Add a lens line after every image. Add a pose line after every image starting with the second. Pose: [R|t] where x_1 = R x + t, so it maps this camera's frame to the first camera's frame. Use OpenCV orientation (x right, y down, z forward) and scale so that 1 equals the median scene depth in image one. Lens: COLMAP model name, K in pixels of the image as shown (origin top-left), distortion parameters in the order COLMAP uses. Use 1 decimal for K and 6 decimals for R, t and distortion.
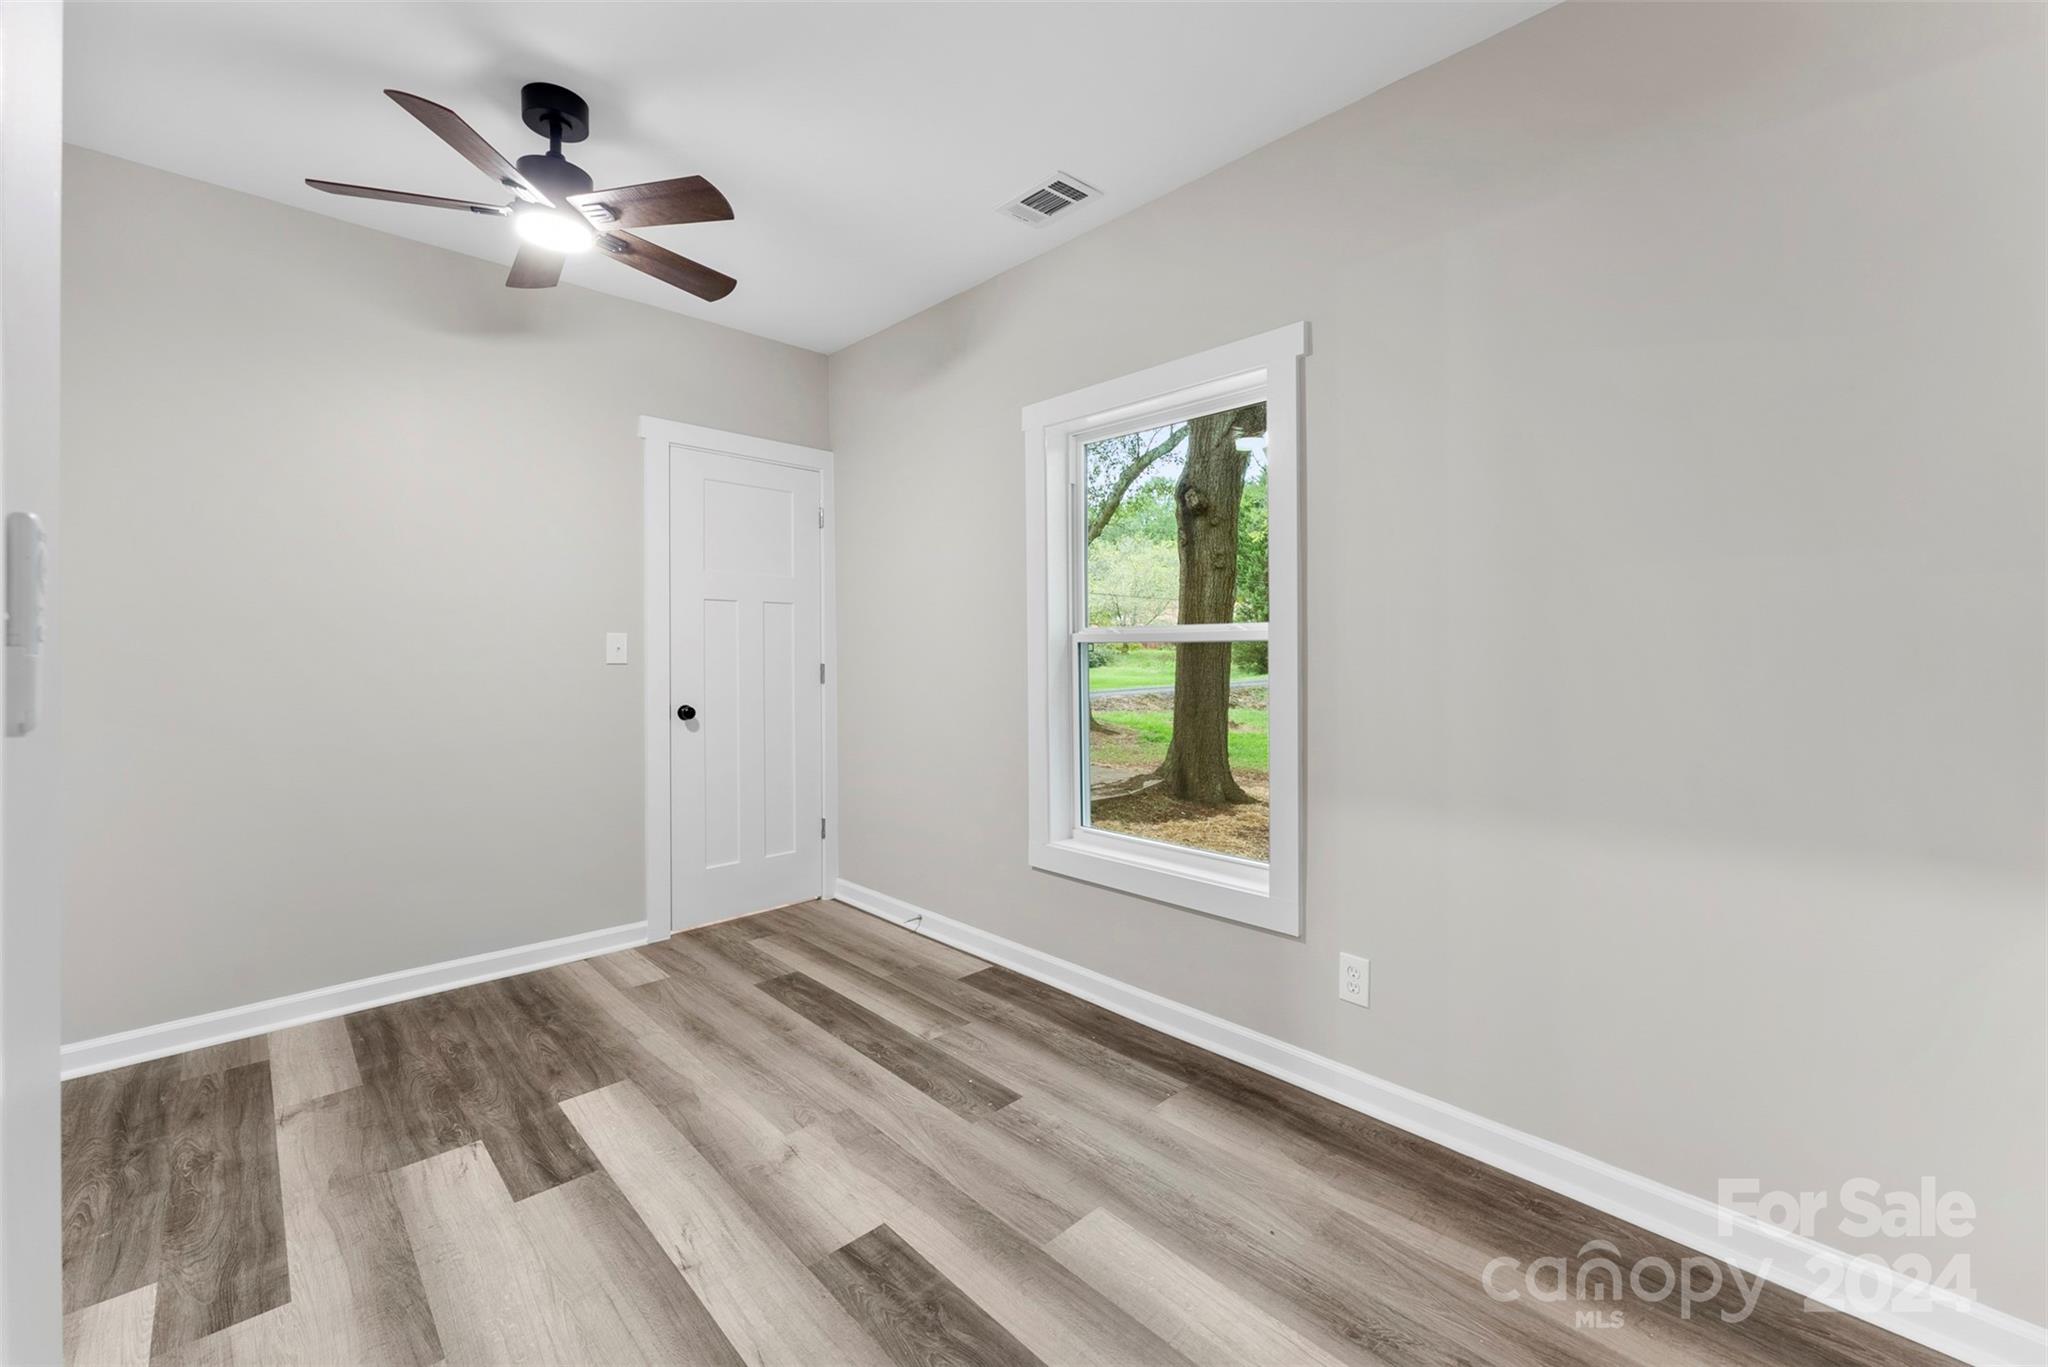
lens RADIAL K [[832.7, 0, 1030.4], [0, 832.7, 659.9], [0, 0, 1]] dist [0.001003, 0.000475]
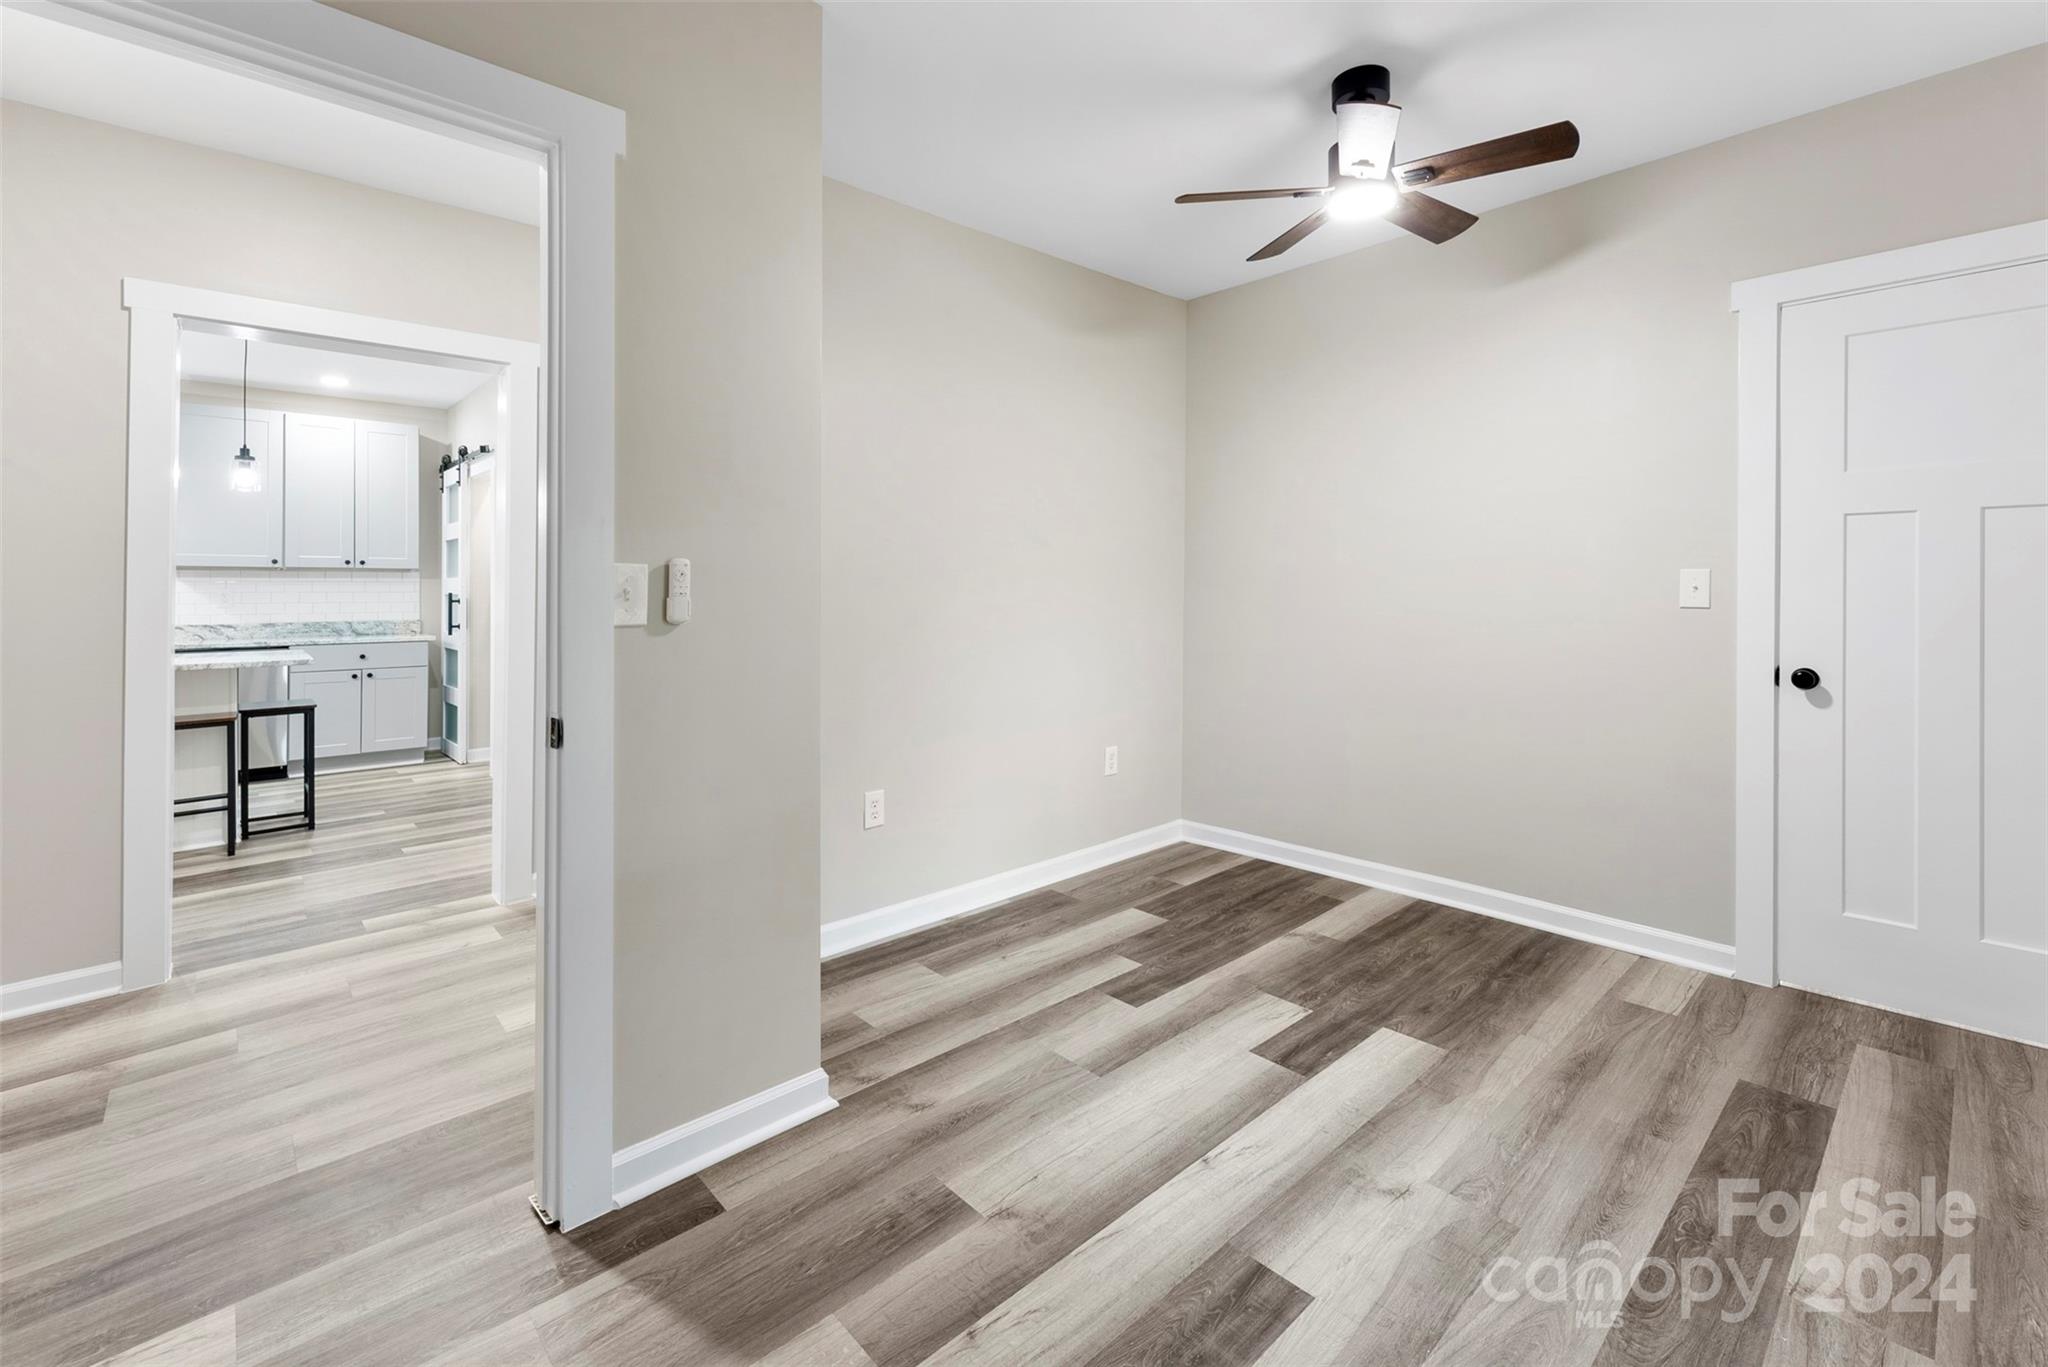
lens RADIAL K [[881.4, 0, 1028.9], [0, 881.4, 587.3], [0, 0, 1]] dist [0.000668, 0.000350]
pose [[-0.022305, -0.004625, -0.999741, 0.499780], [-0.004303, 0.999980, -0.004530, -0.010695], [0.999742, 0.004200, -0.022325, 0.527476]]
